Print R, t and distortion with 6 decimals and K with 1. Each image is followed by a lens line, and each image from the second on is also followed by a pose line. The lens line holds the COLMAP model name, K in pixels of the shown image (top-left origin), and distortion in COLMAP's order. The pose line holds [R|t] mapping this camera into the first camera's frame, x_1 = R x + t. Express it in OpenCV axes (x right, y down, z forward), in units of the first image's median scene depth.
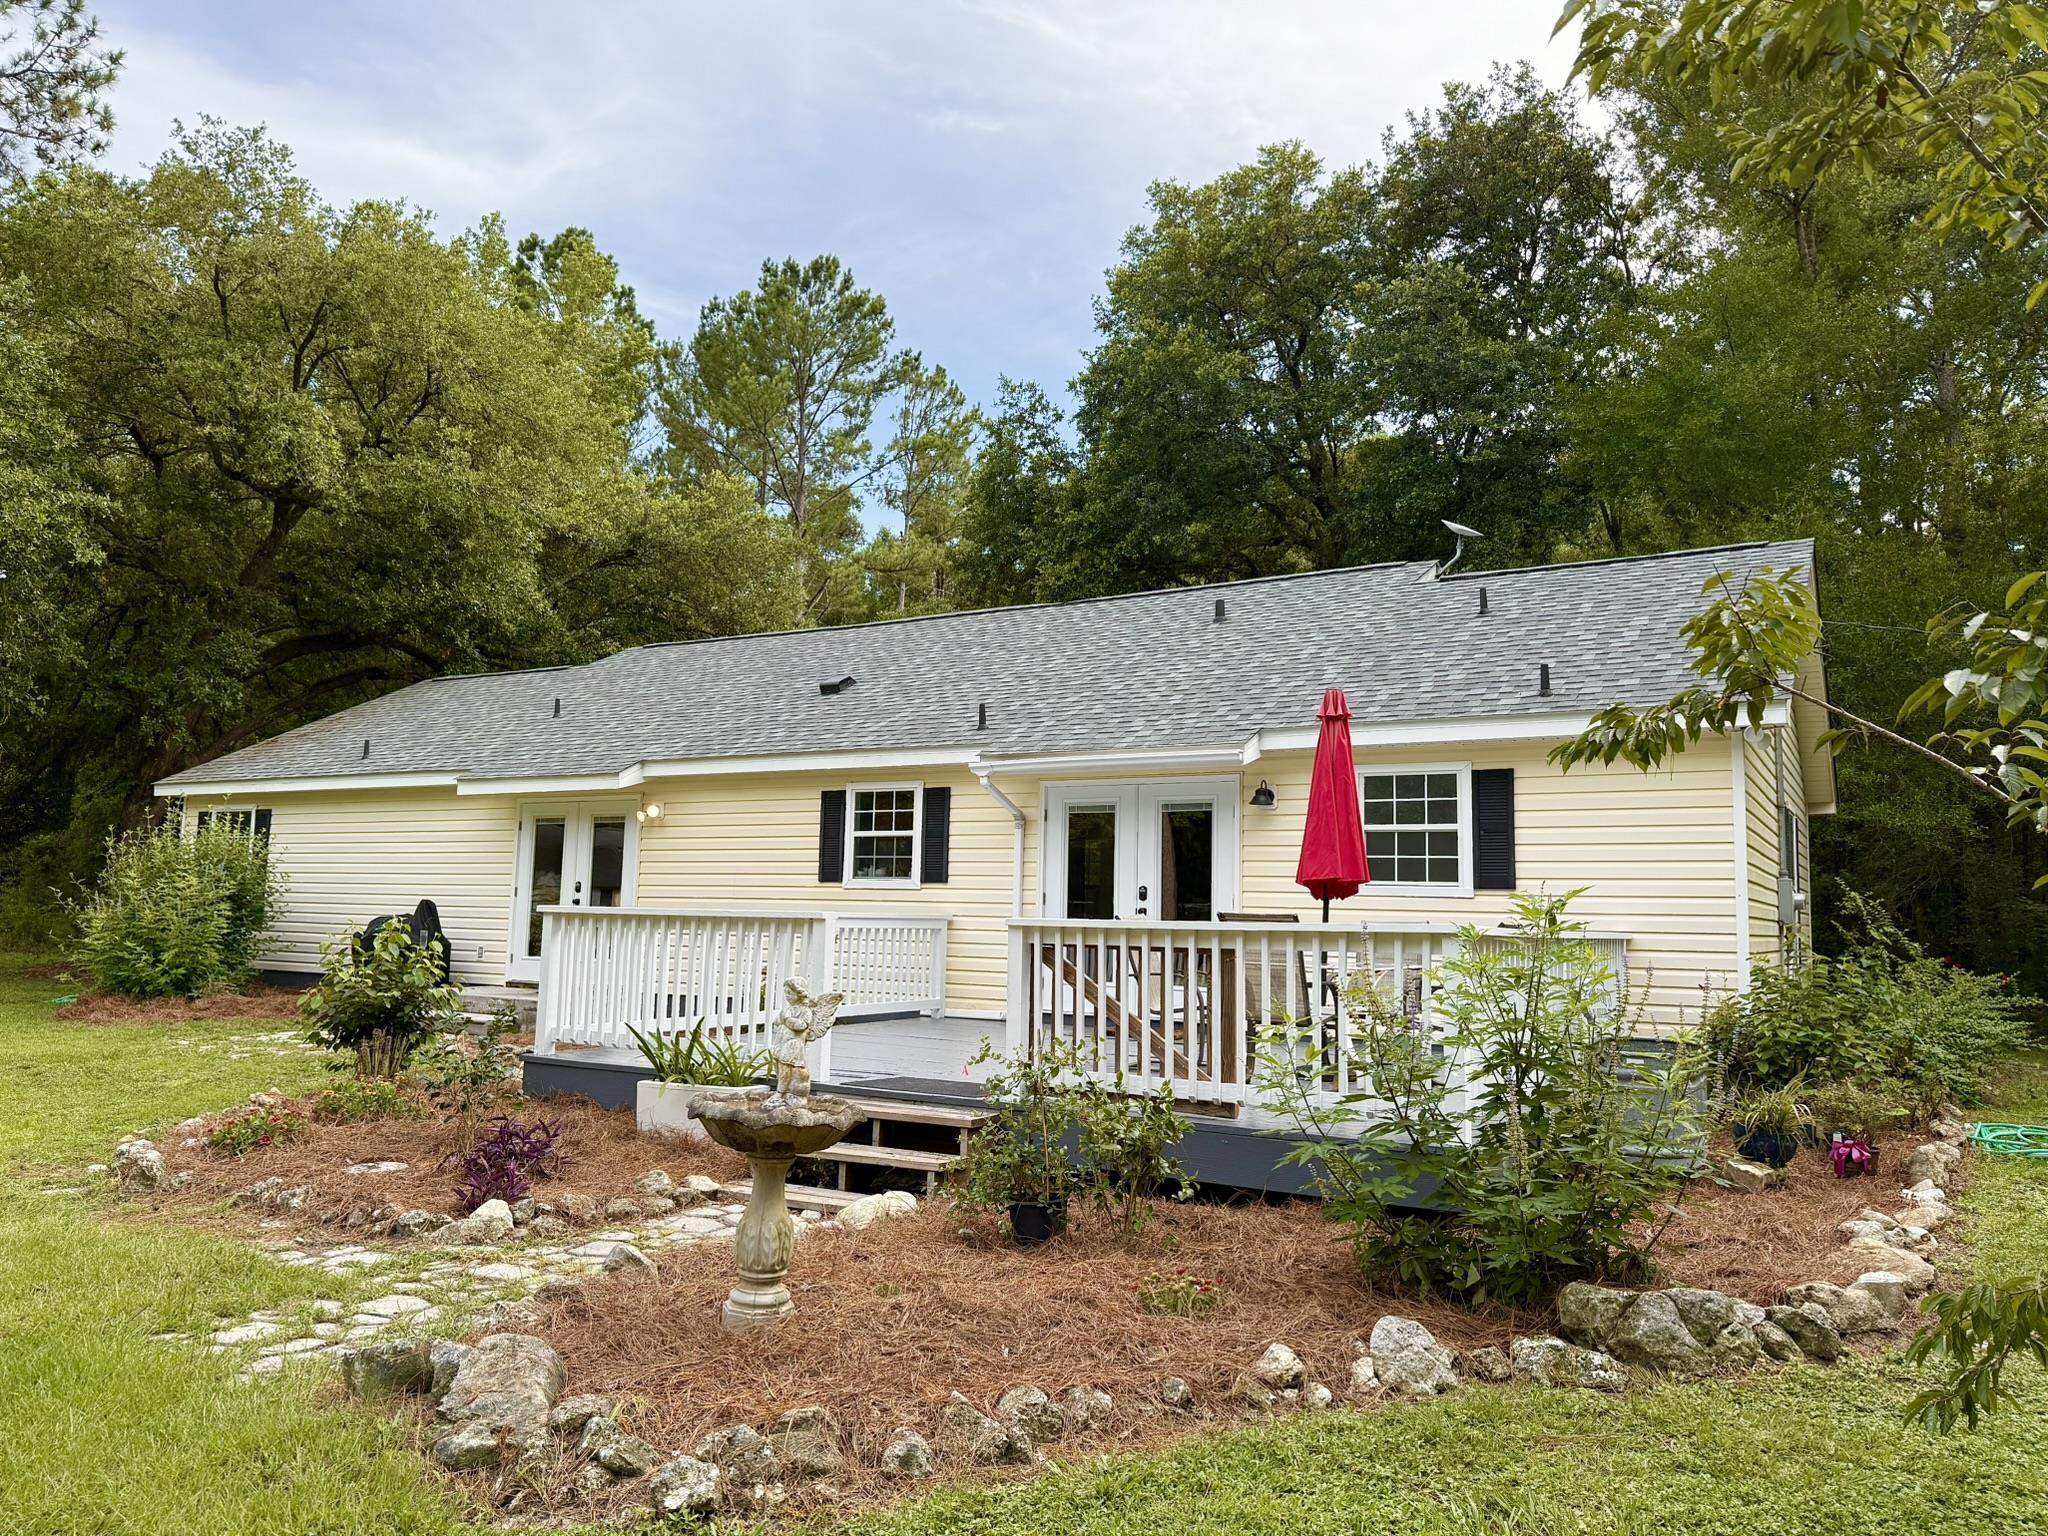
lens RADIAL K [[1432.1, 0, 1024.0], [0, 1432.1, 768.0], [0, 0, 1]] dist [-0.001290, 0.092138]
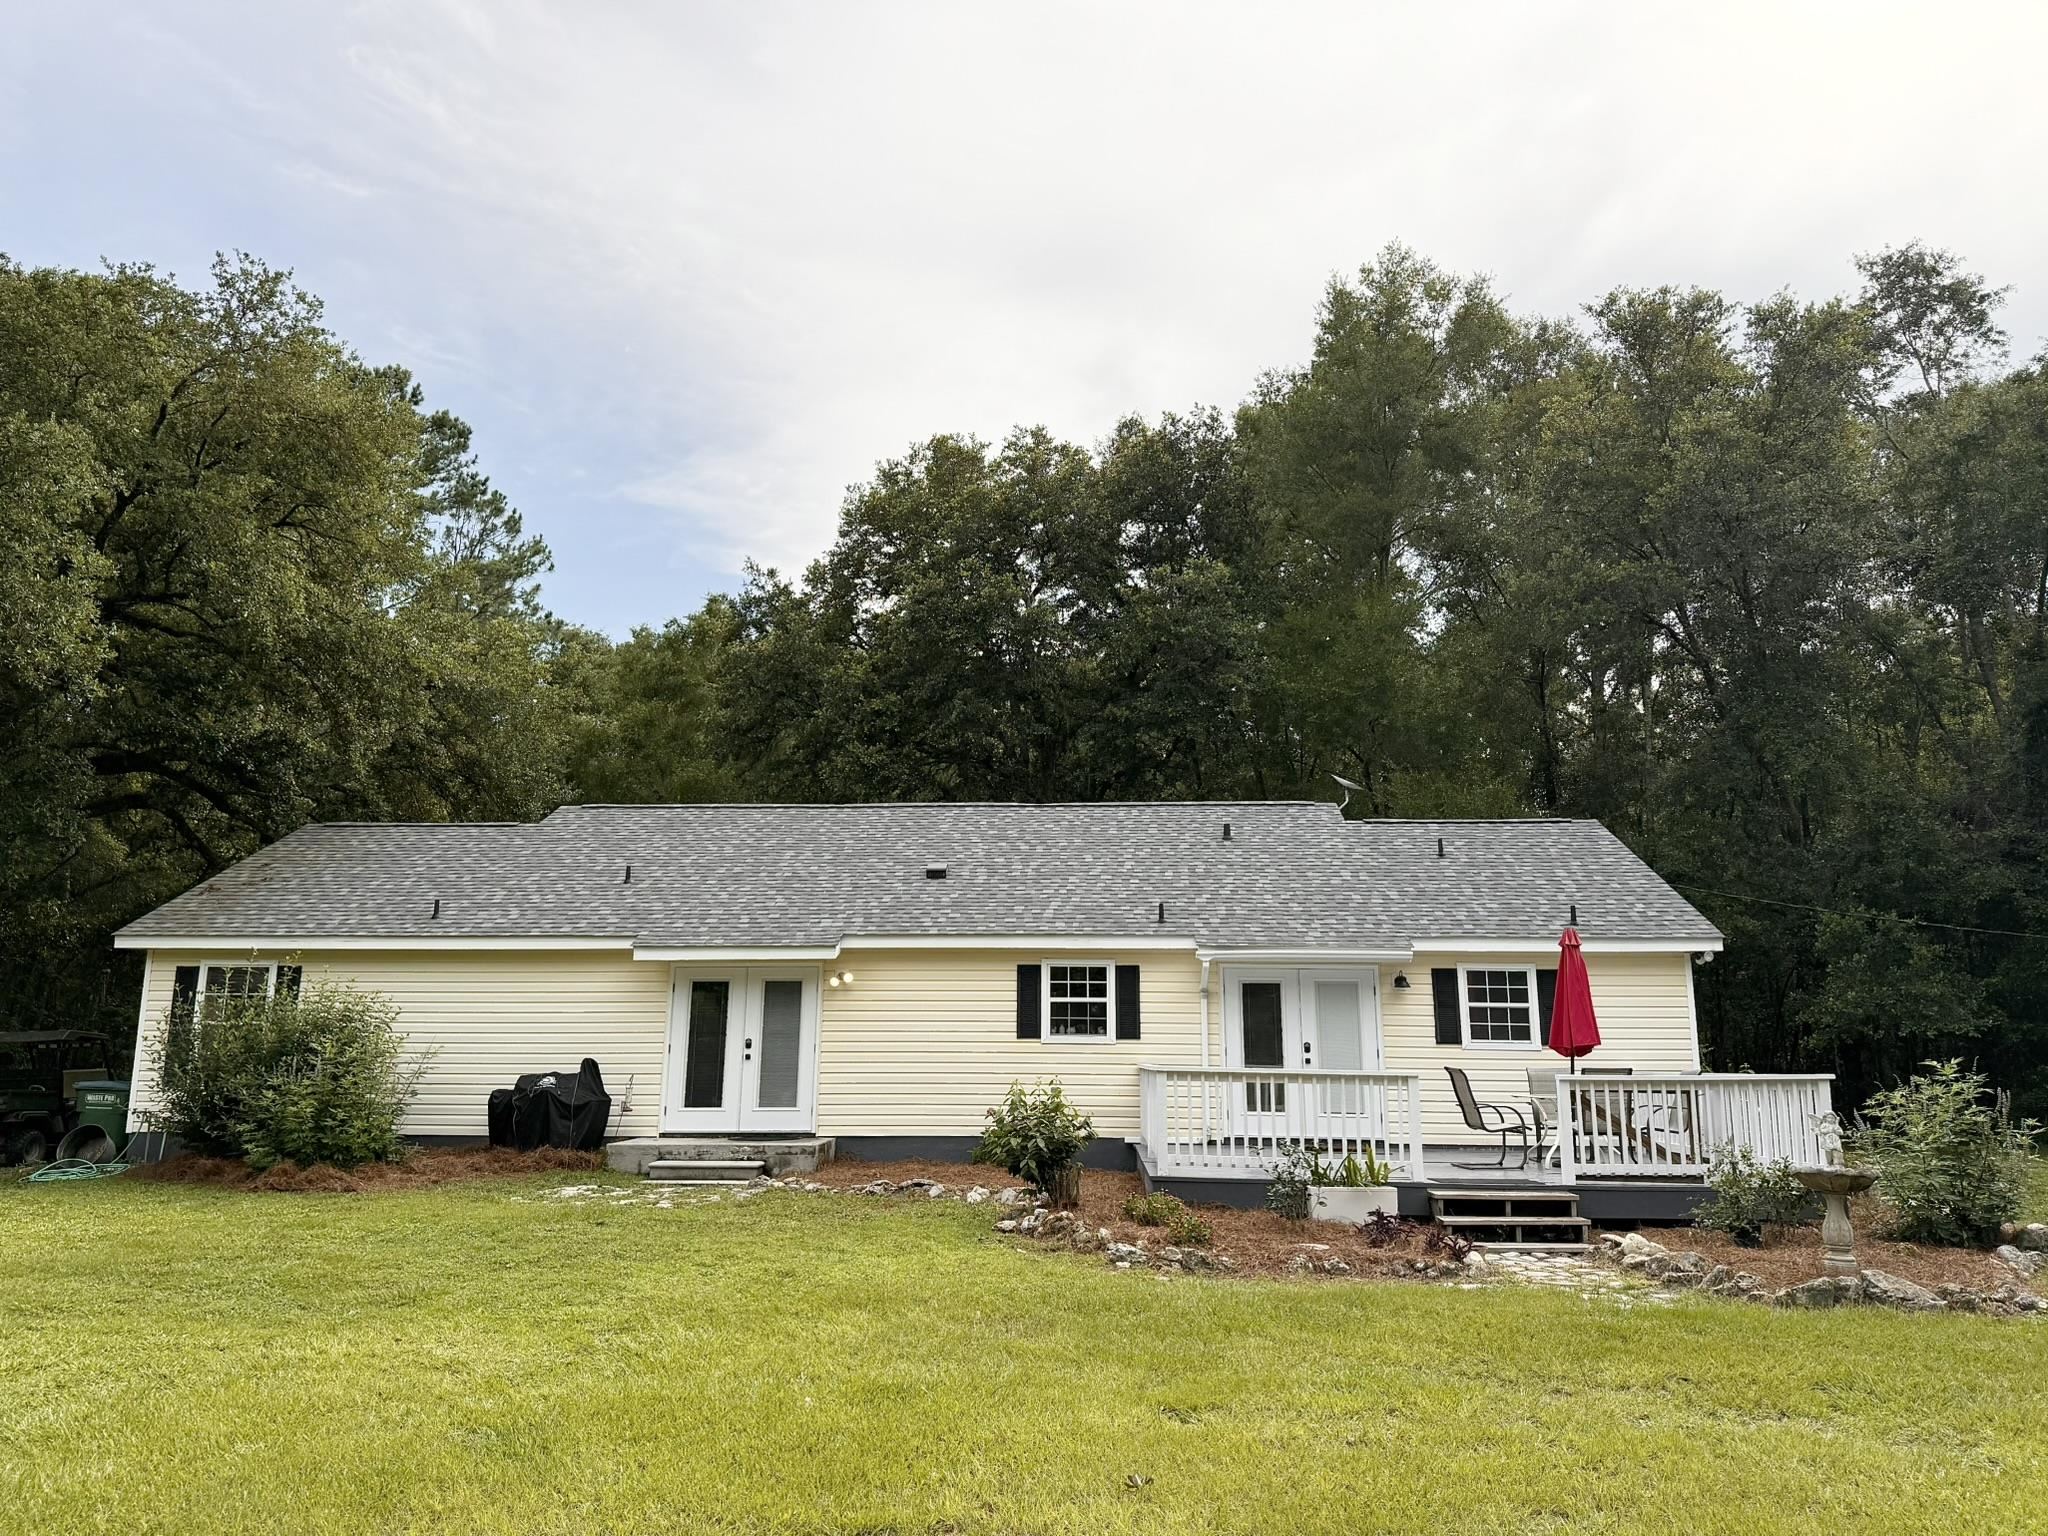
lens RADIAL K [[1426.9, 0, 1024.0], [0, 1426.9, 768.0], [0, 0, 1]] dist [0.105179, -0.089272]
pose [[0.881250, 0.077163, 0.466309, -0.754502], [-0.036771, 0.994786, -0.095122, -0.037648], [-0.471217, 0.066680, 0.879493, -0.129505]]
